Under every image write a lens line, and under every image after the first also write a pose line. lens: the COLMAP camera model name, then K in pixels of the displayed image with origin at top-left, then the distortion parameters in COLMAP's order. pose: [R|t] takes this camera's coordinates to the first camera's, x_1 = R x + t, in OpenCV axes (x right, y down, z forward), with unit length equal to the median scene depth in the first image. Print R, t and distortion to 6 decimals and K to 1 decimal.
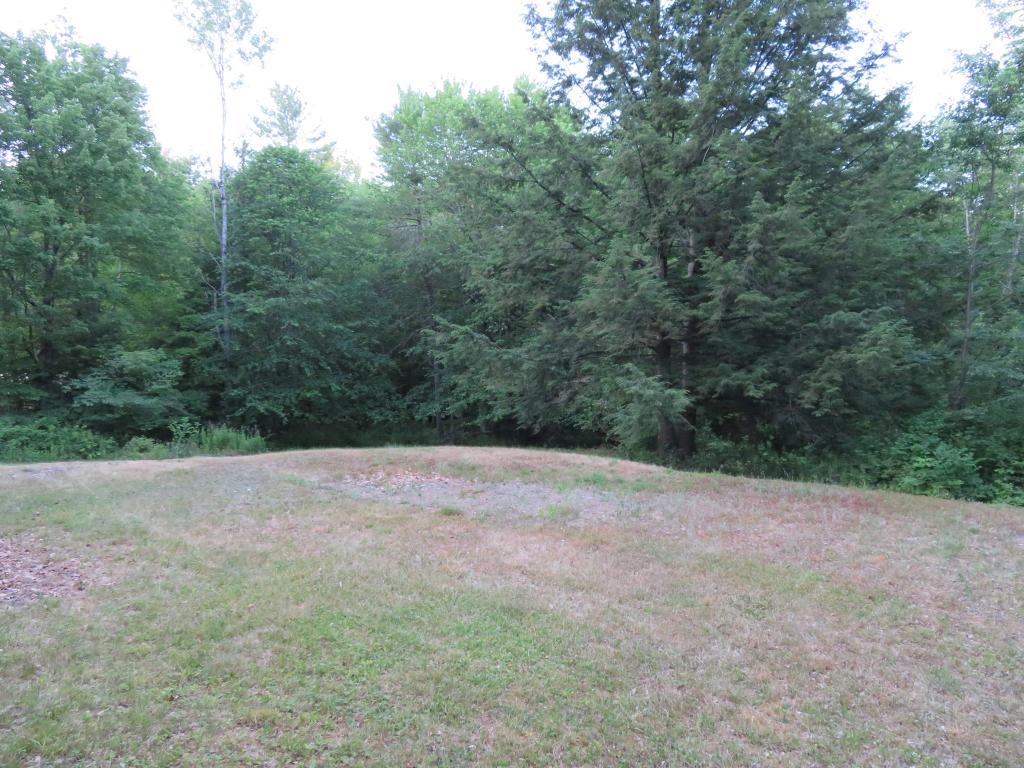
lens RADIAL K [[730.3, 0, 509.4], [0, 730.3, 381.7], [0, 0, 1]] dist [-0.011277, 0.001865]
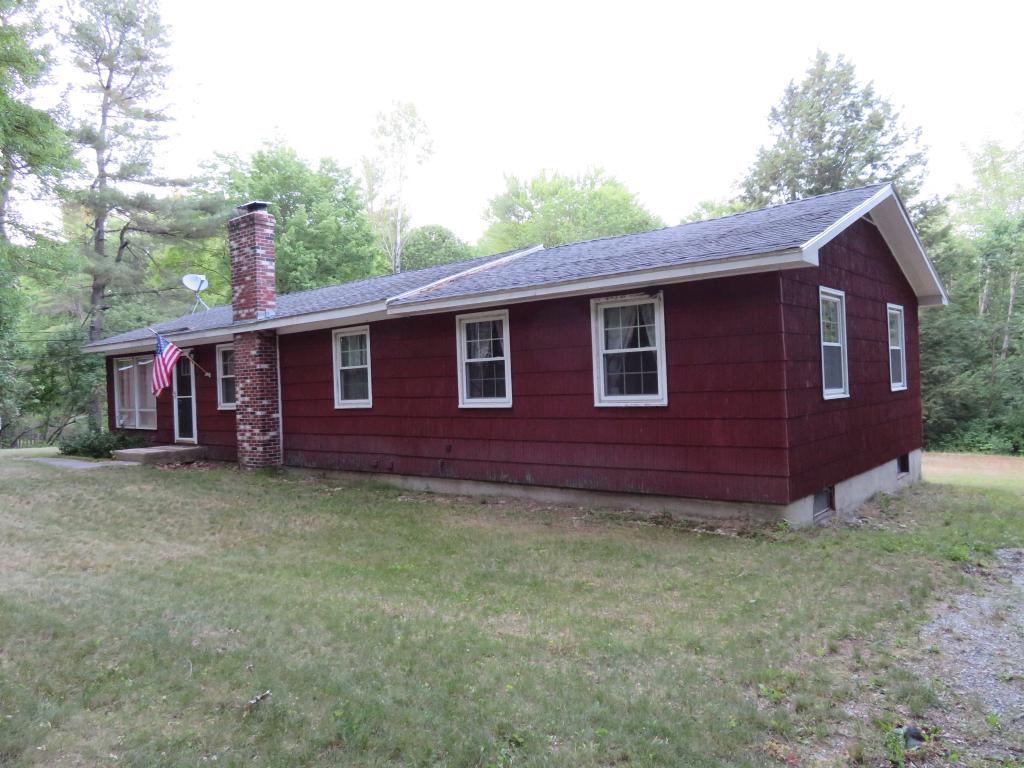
lens RADIAL K [[730.3, 0, 509.4], [0, 730.3, 381.7], [0, 0, 1]] dist [-0.011277, 0.001865]
pose [[0.993416, -0.017129, 0.113278, -0.424745], [0.020066, 0.999490, -0.024836, -0.016204], [-0.112795, 0.026945, 0.993253, -0.354866]]
